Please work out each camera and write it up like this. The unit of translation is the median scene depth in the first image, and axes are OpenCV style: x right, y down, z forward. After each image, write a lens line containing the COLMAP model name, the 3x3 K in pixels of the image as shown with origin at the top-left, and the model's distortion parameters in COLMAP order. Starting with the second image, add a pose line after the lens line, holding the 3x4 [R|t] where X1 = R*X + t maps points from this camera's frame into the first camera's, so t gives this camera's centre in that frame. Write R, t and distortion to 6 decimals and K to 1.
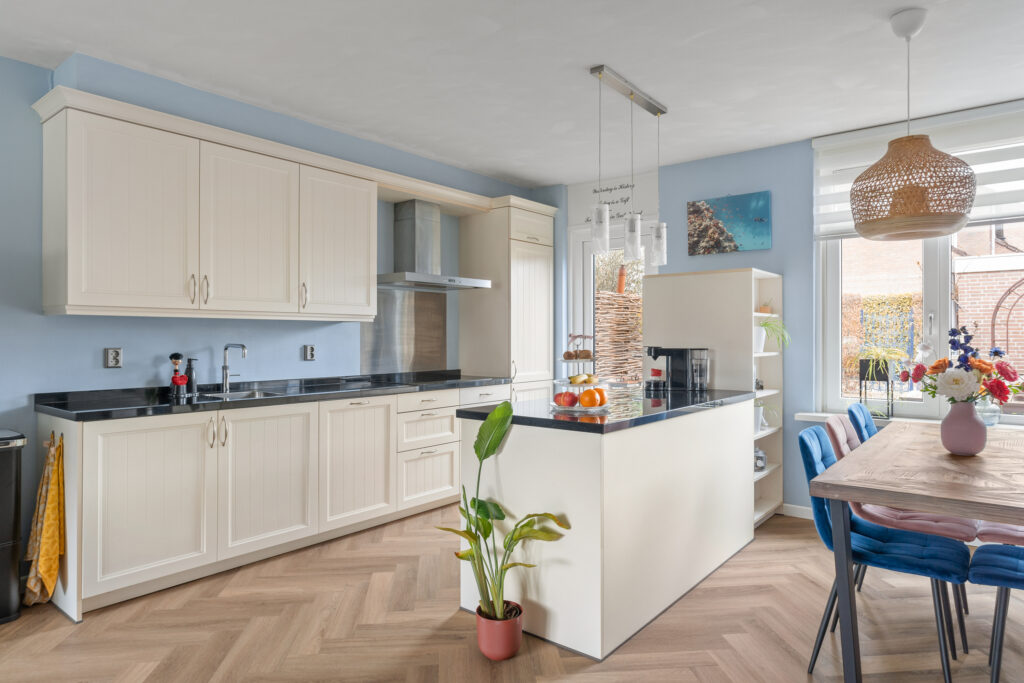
lens RADIAL K [[625.4, 0, 512.0], [0, 625.4, 336.9], [0, 0, 1]] dist [0.002503, 0.000507]
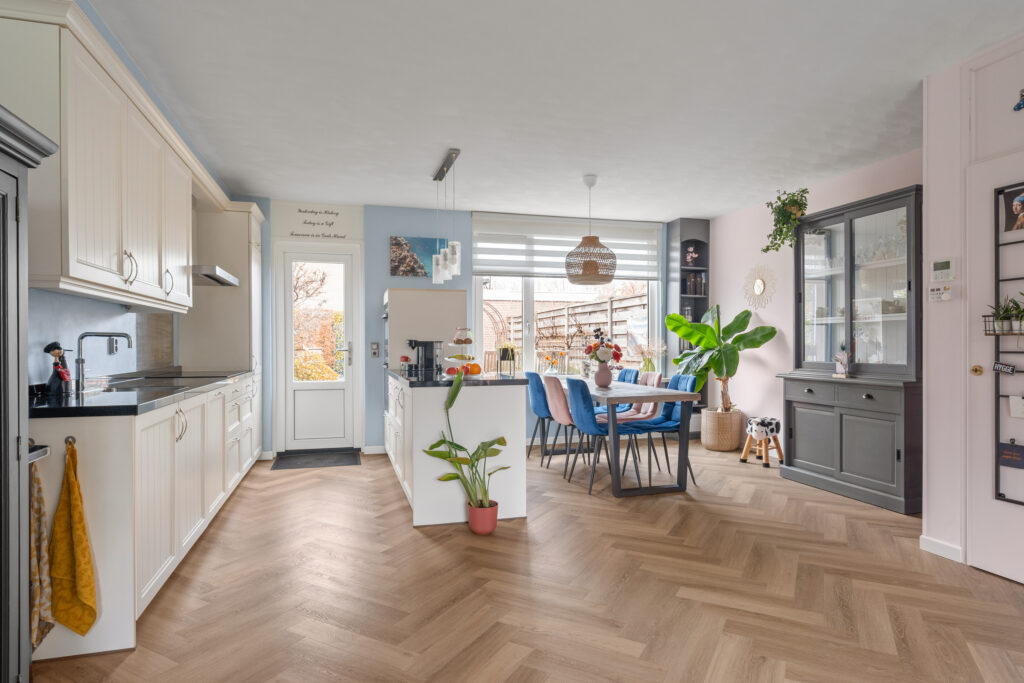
lens RADIAL K [[570.8, 0, 509.8], [0, 570.8, 349.5], [0, 0, 1]] dist [-0.005984, -0.000120]
pose [[0.572704, -0.007554, 0.819728, -0.726461], [0.002310, 0.999968, 0.007601, 0.028543], [-0.819759, -0.002460, 0.572703, 0.088246]]
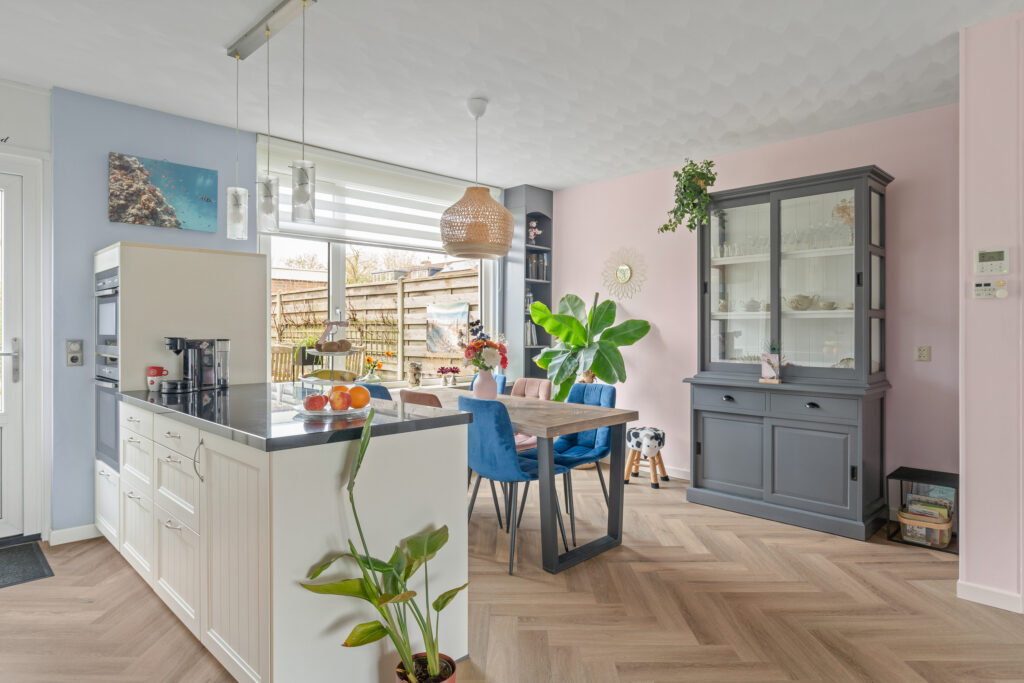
lens RADIAL K [[592.4, 0, 506.6], [0, 592.4, 332.4], [0, 0, 1]] dist [-0.004981, 0.002448]
pose [[0.114277, -0.002636, 0.993445, -0.478405], [-0.001640, 0.999995, 0.002842, 0.006430], [-0.993448, -0.001954, 0.114272, 0.523785]]
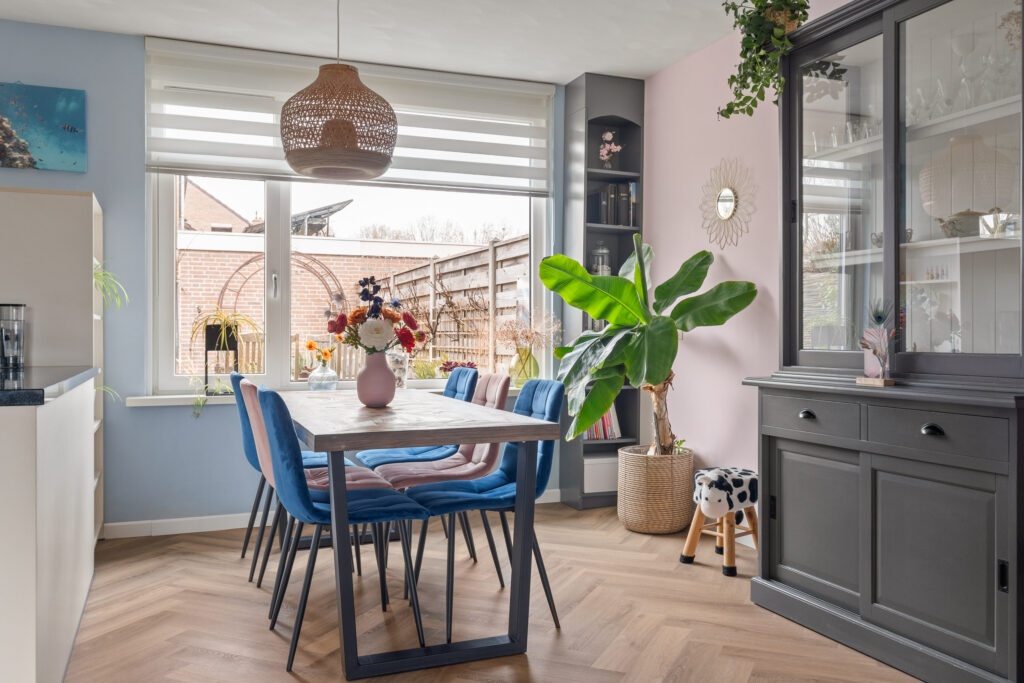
lens RADIAL K [[851.2, 0, 511.2], [0, 851.2, 341.9], [0, 0, 1]] dist [0.006287, -0.005930]
pose [[0.490103, -0.002201, 0.871662, -0.225688], [-0.002537, 0.999989, 0.003951, 0.054298], [-0.871661, -0.004148, 0.490092, 0.109118]]
